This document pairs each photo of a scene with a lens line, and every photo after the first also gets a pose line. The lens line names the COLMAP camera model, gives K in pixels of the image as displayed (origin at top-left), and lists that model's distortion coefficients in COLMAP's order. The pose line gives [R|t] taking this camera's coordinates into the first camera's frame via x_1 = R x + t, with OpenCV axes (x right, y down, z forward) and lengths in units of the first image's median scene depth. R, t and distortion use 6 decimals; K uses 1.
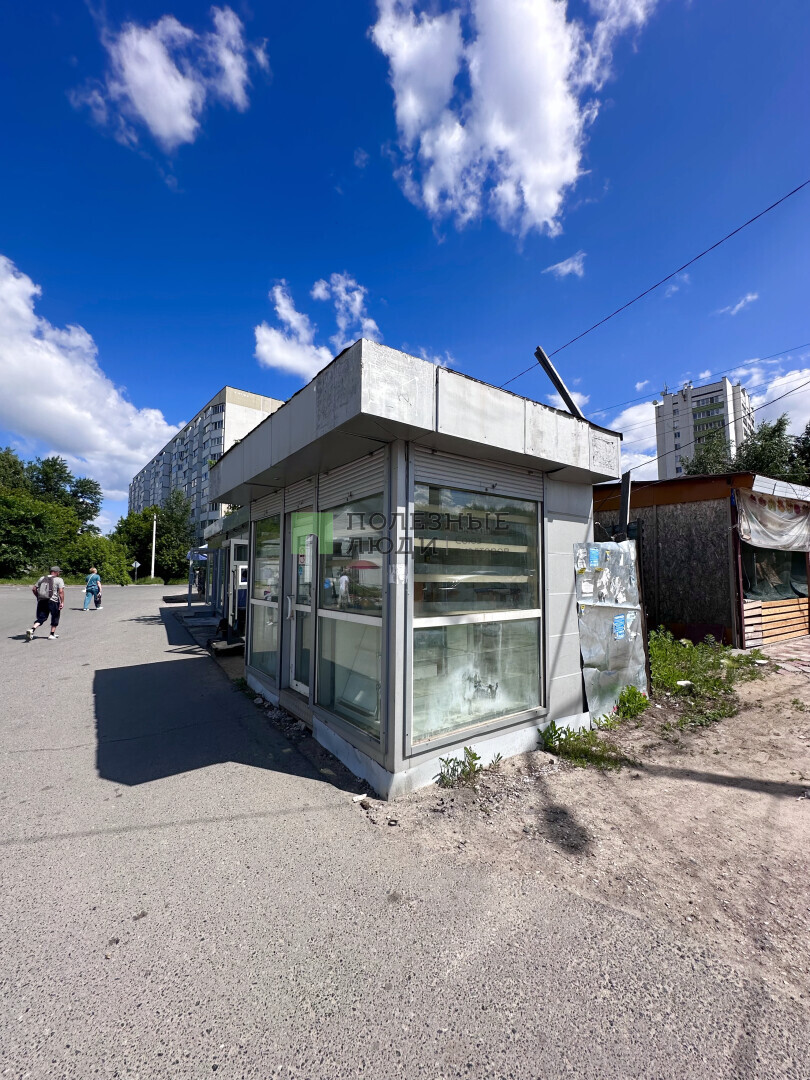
lens RADIAL K [[428.9, 0, 400.2], [0, 428.9, 541.1], [0, 0, 1]] dist [-0.002870, 0.000022]
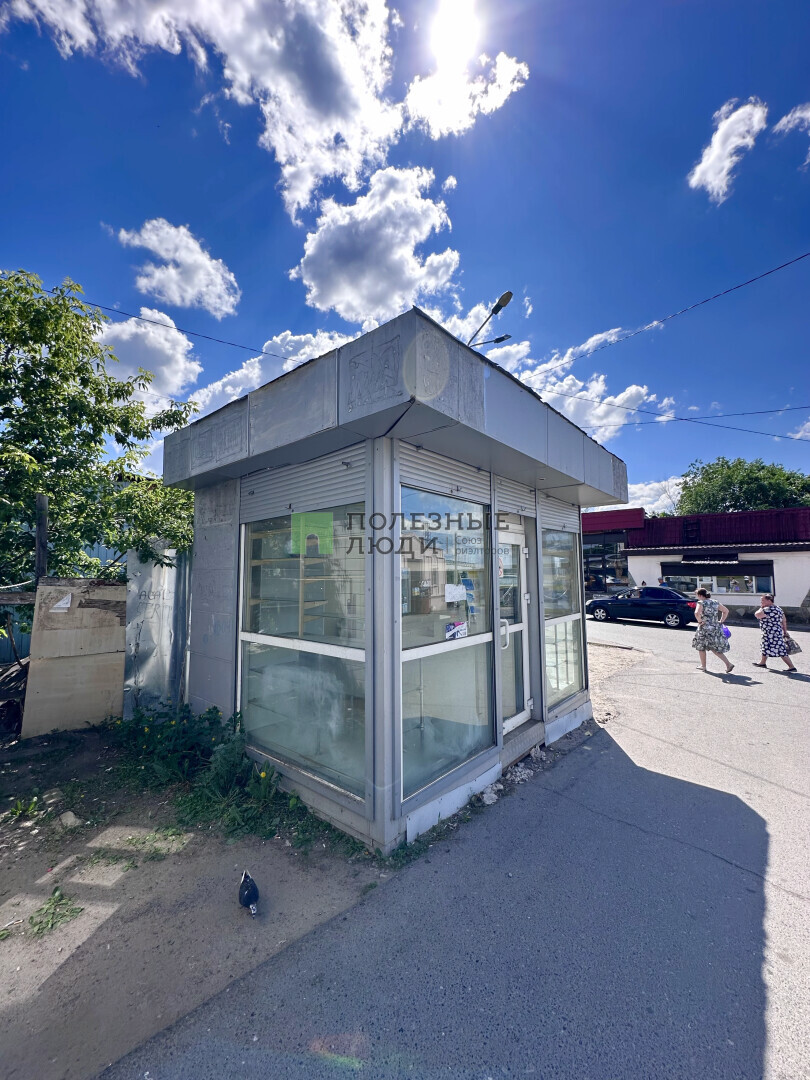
lens RADIAL K [[428.9, 0, 400.5], [0, 428.9, 539.9], [0, 0, 1]] dist [-0.002870, 0.000022]
pose [[-0.230623, 0.067813, 0.970677, -1.484076], [-0.081810, 0.992685, -0.088788, 0.101946], [-0.969598, -0.099888, -0.223388, 2.067915]]
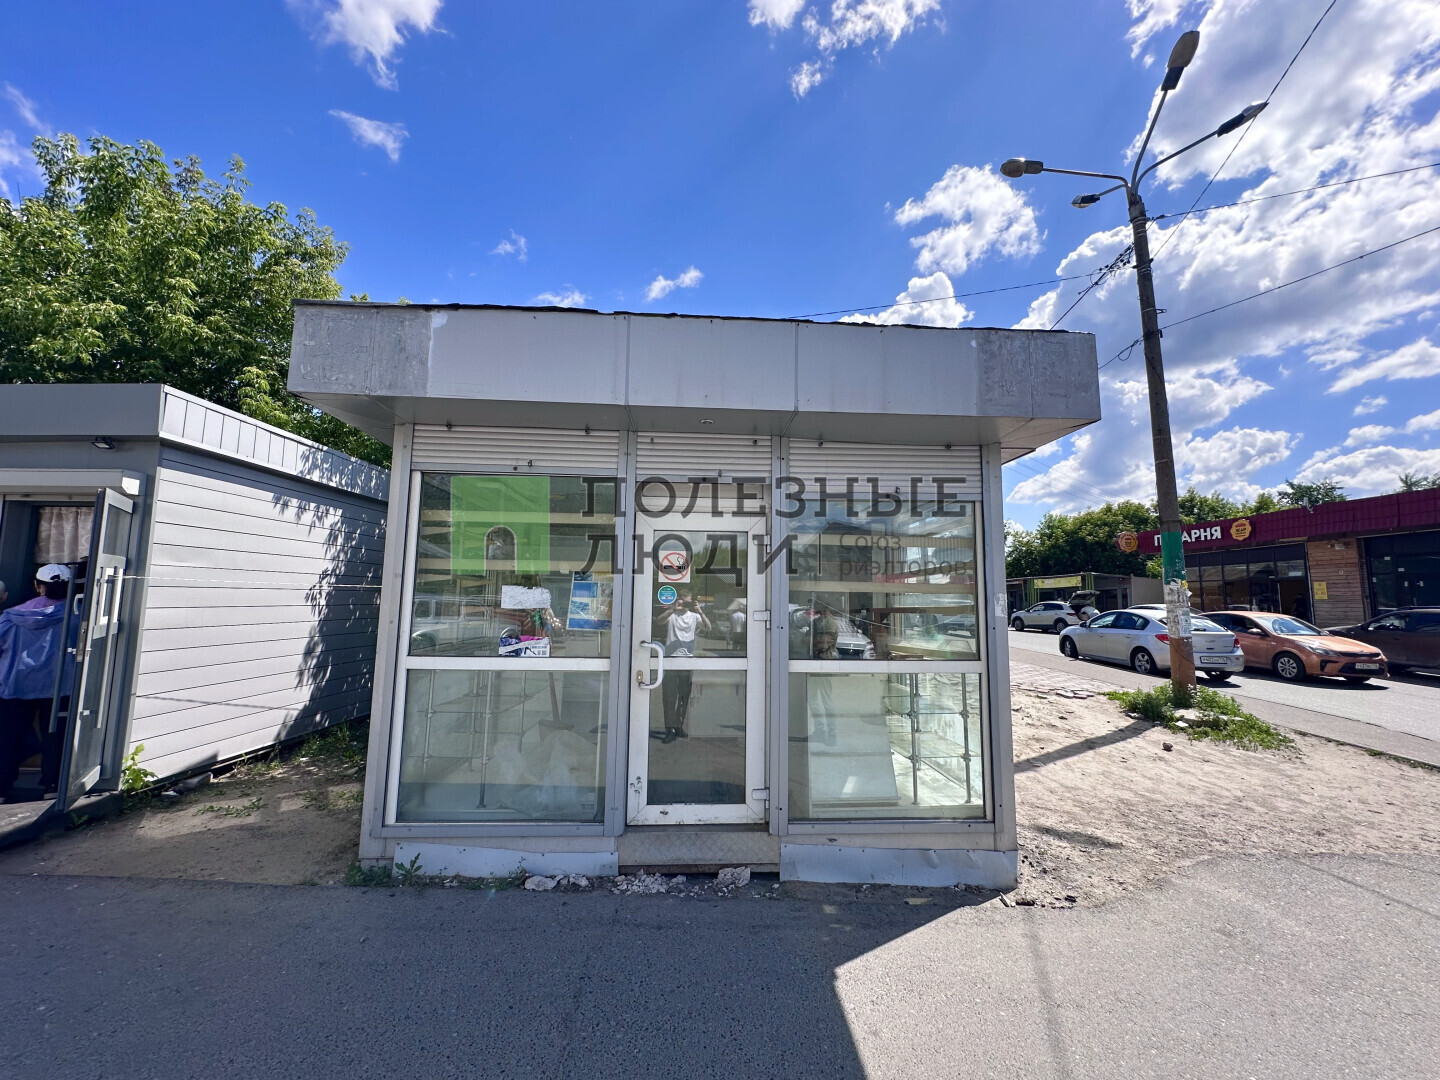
lens RADIAL K [[571.9, 0, 744.9], [0, 571.9, 543.0], [0, 0, 1]] dist [-0.002870, 0.000022]
pose [[0.538358, 0.089594, 0.837940, -1.191271], [-0.083535, 0.995109, -0.052729, 0.047924], [-0.838566, -0.041611, 0.543209, 0.807297]]
